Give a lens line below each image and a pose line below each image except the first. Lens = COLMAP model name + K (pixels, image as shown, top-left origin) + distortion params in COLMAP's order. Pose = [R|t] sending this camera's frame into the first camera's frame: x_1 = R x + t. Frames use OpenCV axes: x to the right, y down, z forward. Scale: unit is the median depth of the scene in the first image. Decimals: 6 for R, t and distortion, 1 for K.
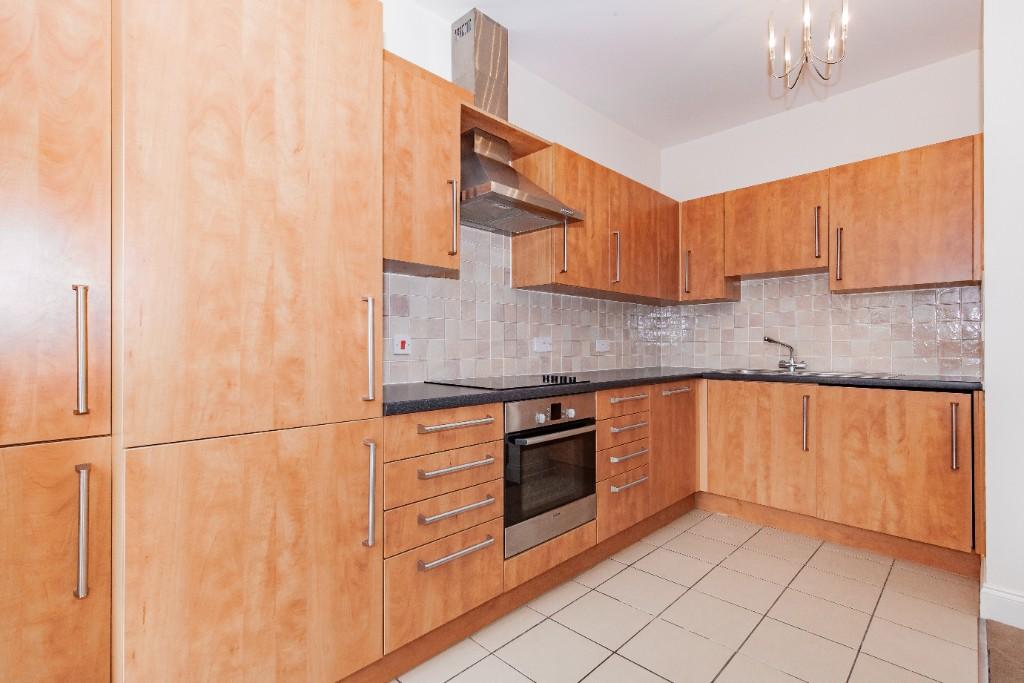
lens RADIAL K [[472.2, 0, 512.0], [0, 472.2, 341.5], [0, 0, 1]] dist [0.011333, -0.000119]
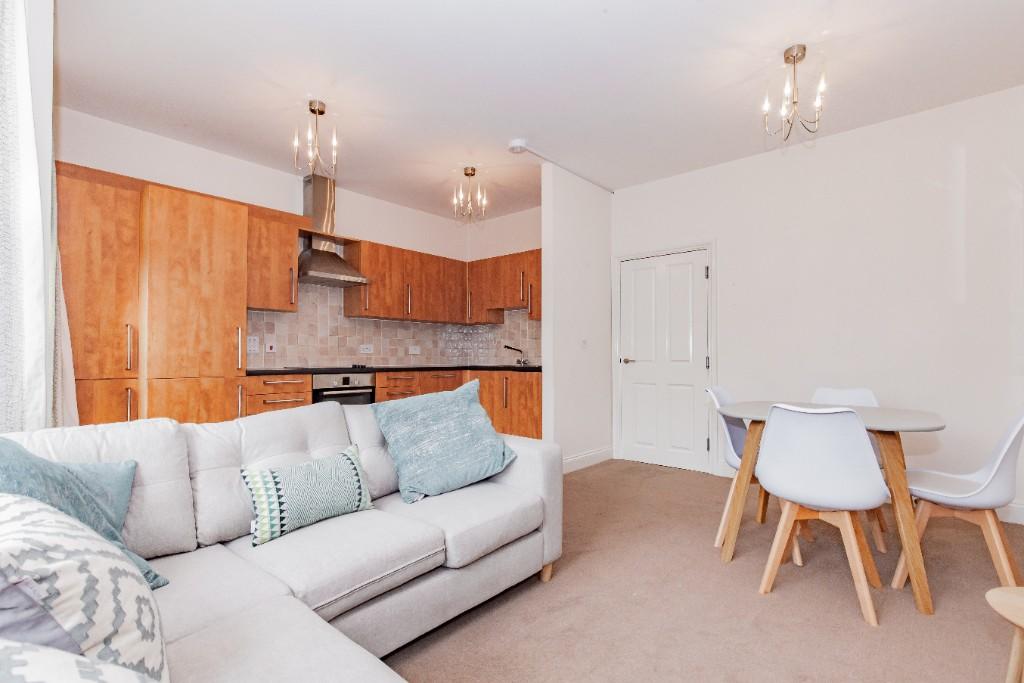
lens RADIAL K [[495.8, 0, 505.5], [0, 495.8, 348.4], [0, 0, 1]] dist [0.010780, -0.000648]
pose [[0.998206, 0.005008, 0.059671, 0.591216], [-0.004634, 0.999969, -0.006408, 0.017369], [-0.059701, 0.006120, 0.998198, -1.069351]]
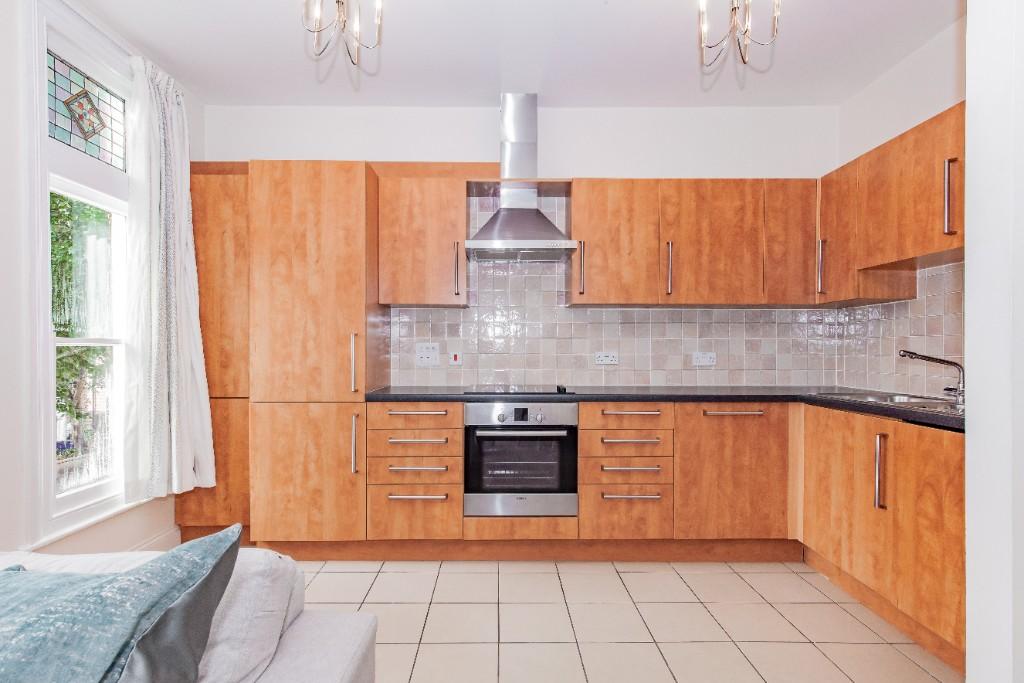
lens RADIAL K [[495.8, 0, 505.5], [0, 495.8, 348.4], [0, 0, 1]] dist [0.010780, -0.000648]
pose [[0.702872, 0.000864, -0.711316, 0.890831], [0.005238, 0.999966, 0.006391, -0.028789], [0.711297, -0.008218, 0.702843, 0.060636]]
